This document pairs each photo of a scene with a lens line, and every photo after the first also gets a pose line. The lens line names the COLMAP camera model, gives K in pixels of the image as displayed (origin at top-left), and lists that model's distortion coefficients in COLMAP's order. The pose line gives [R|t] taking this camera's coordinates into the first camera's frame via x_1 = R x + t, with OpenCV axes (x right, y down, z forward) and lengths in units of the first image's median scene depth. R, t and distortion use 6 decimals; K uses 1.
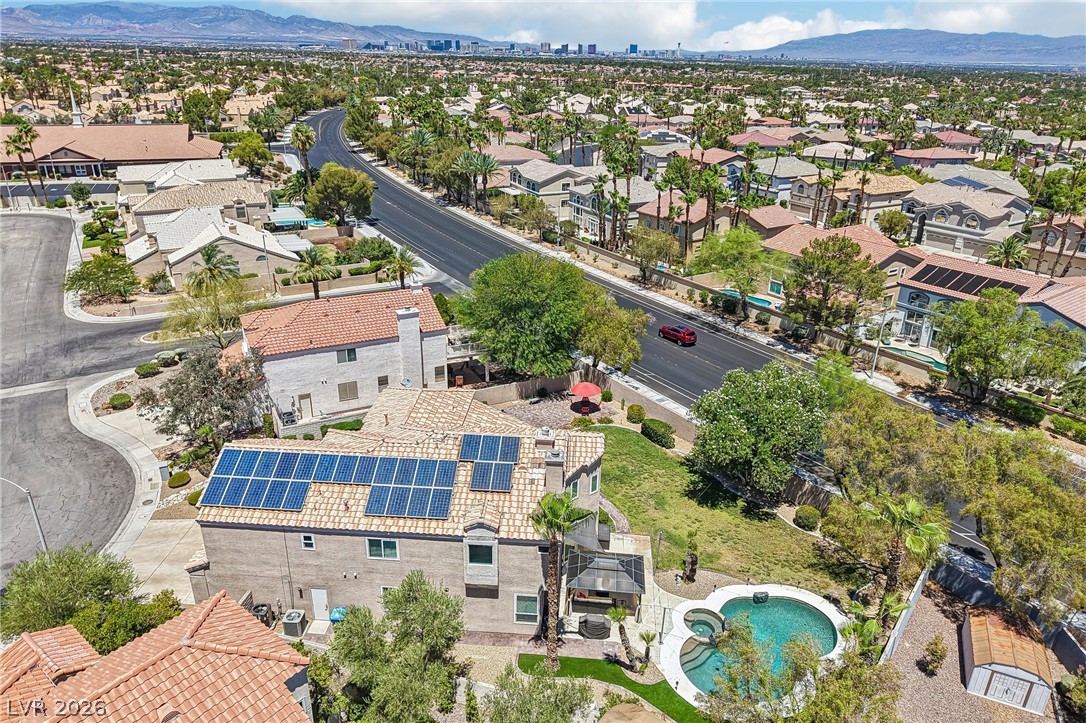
lens RADIAL K [[721.3, 0, 548.4], [0, 721.3, 362.9], [0, 0, 1]] dist [0.003773, 0.003827]
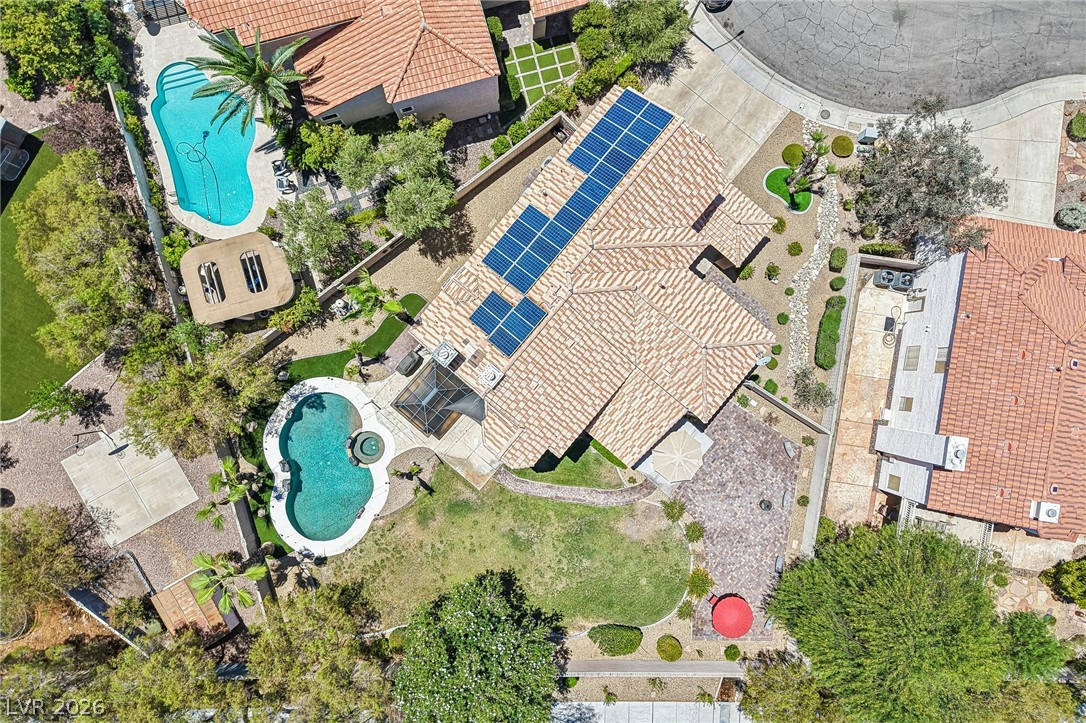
lens RADIAL K [[764.3, 0, 541.9], [0, 764.3, 363.9], [0, 0, 1]] dist [0.003054, 0.000700]
pose [[-0.590976, 0.805803, -0.037800, -0.018154], [-0.345168, -0.210239, 0.914691, -0.819691], [0.729113, 0.553608, 0.402383, 0.584671]]
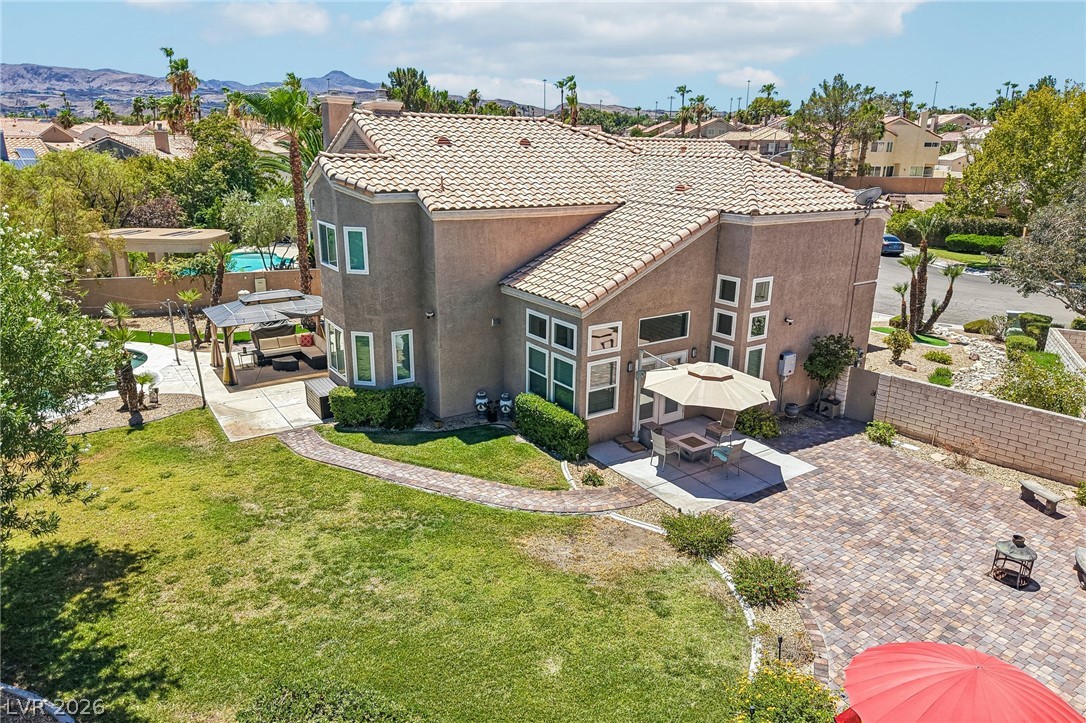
lens RADIAL K [[735.5, 0, 537.0], [0, 735.5, 361.5], [0, 0, 1]] dist [-0.001021, -0.000380]
pose [[-0.795442, 0.135375, -0.590717, 0.272114], [-0.274923, 0.788056, 0.550803, -0.098127], [0.540083, 0.600534, -0.589635, 1.463780]]
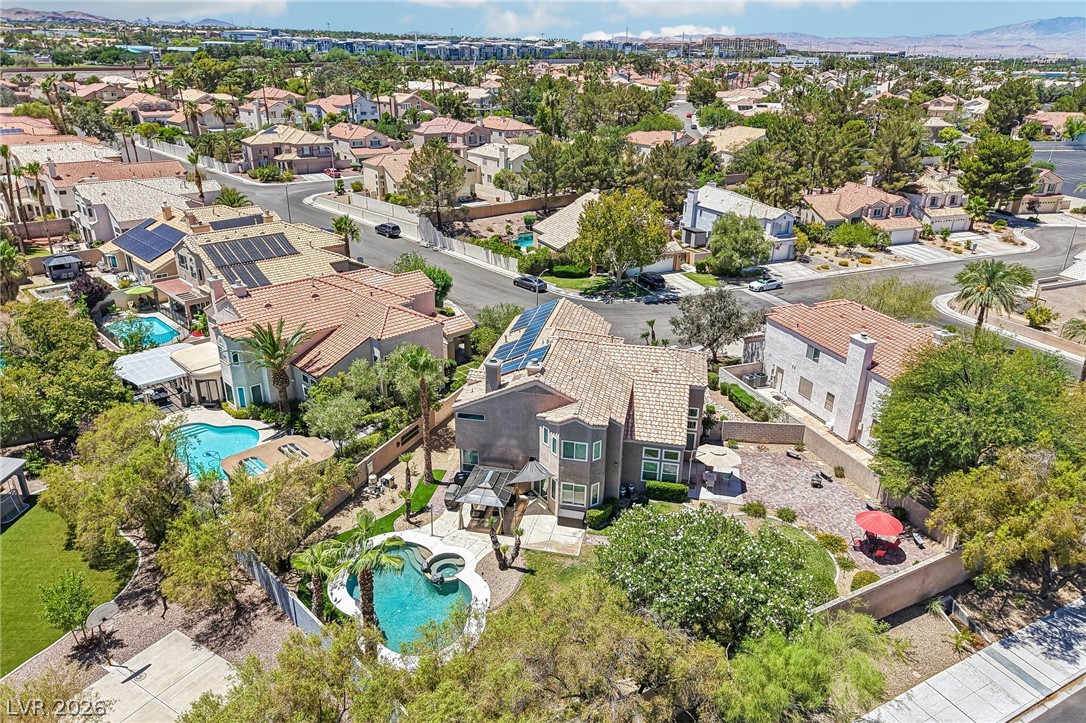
lens RADIAL K [[725.9, 0, 518.5], [0, 725.9, 359.1], [0, 0, 1]] dist [-0.004262, -0.002282]
pose [[-0.158557, 0.358468, -0.919978, 1.014159], [-0.397271, 0.829852, 0.391819, -0.336747], [0.903900, 0.427606, 0.010830, 0.896038]]
